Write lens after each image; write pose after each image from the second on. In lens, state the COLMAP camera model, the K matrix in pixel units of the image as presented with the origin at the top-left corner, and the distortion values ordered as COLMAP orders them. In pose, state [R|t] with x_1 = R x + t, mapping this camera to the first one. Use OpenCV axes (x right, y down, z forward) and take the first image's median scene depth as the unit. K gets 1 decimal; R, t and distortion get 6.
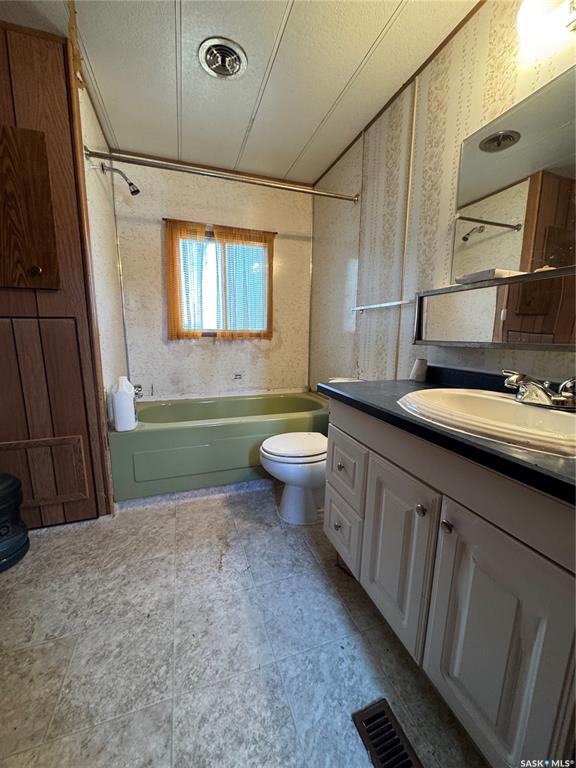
lens RADIAL K [[307.9, 0, 287.6], [0, 307.9, 385.4], [0, 0, 1]] dist [-0.003437, 0.002874]
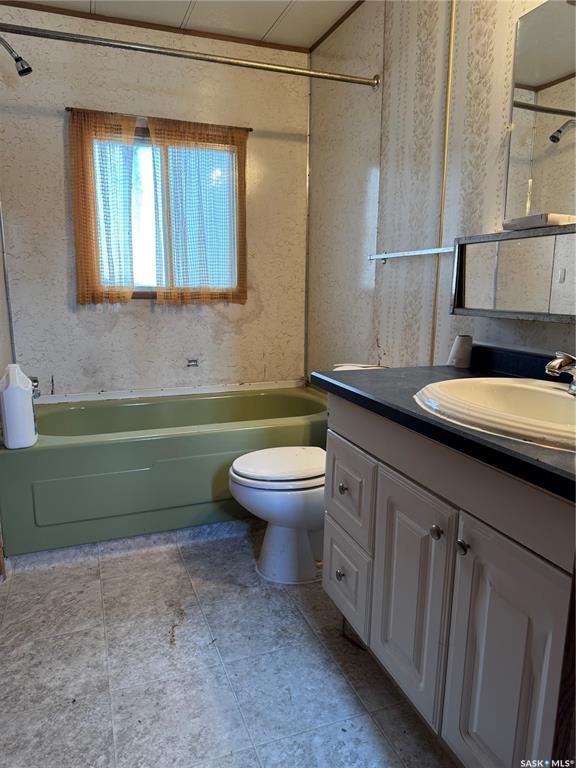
lens RADIAL K [[542.0, 0, 293.1], [0, 542.0, 387.4], [0, 0, 1]] dist [0.047464, -0.061771]
pose [[0.999432, -0.009473, 0.032331, 0.013225], [0.008846, 0.999771, 0.019481, 0.002778], [-0.032508, -0.019184, 0.999287, -0.175252]]
